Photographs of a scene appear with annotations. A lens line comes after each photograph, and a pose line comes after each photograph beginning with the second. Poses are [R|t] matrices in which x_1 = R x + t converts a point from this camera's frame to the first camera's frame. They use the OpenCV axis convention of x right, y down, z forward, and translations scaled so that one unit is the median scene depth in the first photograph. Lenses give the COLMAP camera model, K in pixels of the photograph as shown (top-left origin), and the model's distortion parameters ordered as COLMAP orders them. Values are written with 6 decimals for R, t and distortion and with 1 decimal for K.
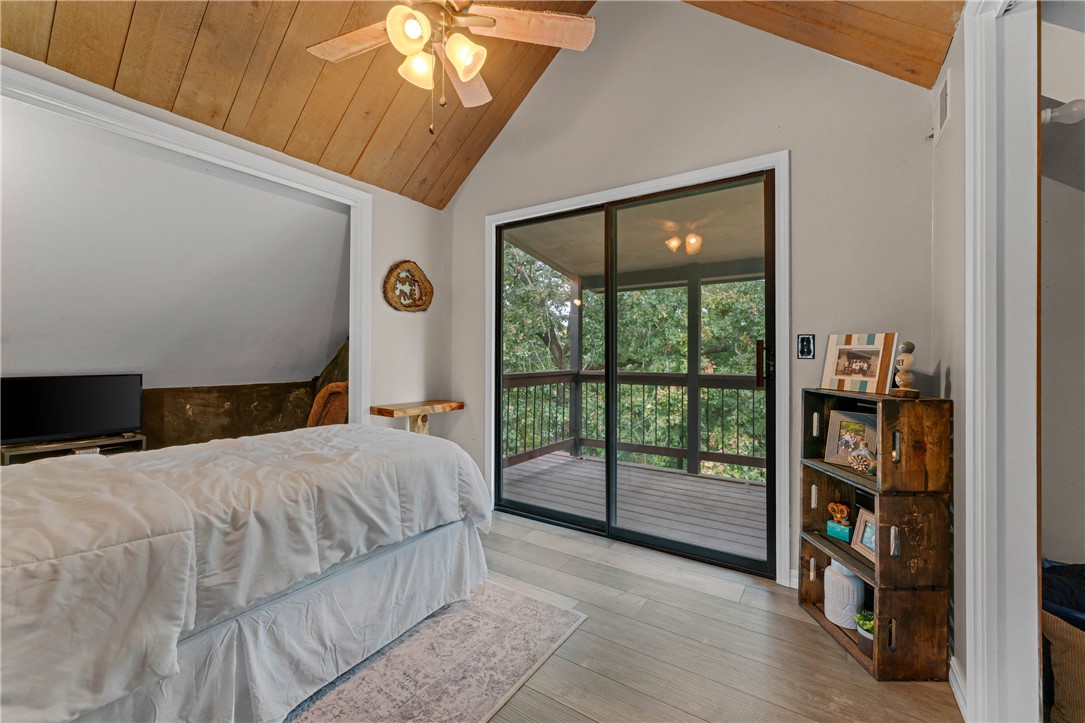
lens RADIAL K [[448.6, 0, 538.4], [0, 448.6, 356.7], [0, 0, 1]] dist [0.000369, -0.000015]
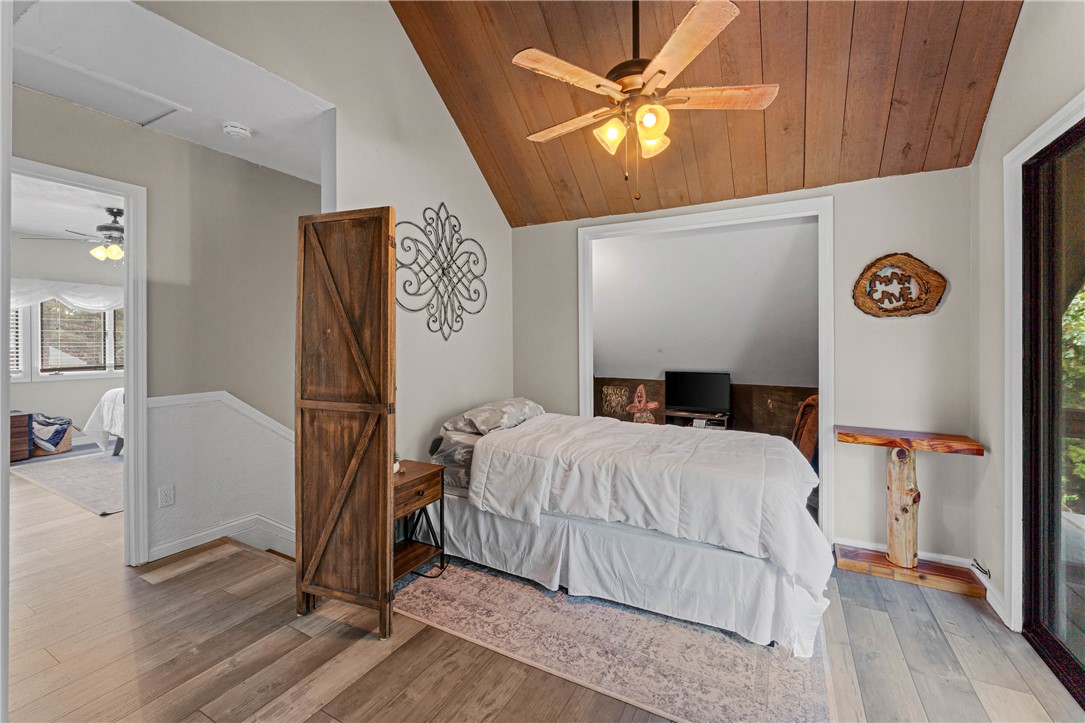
lens RADIAL K [[443.2, 0, 546.6], [0, 443.2, 347.2], [0, 0, 1]] dist [-0.000904, -0.000299]
pose [[0.088848, 0.004929, -0.996033, 0.798393], [-0.003506, 0.999983, 0.004636, -0.085507], [0.996039, 0.003080, 0.088863, 0.550979]]
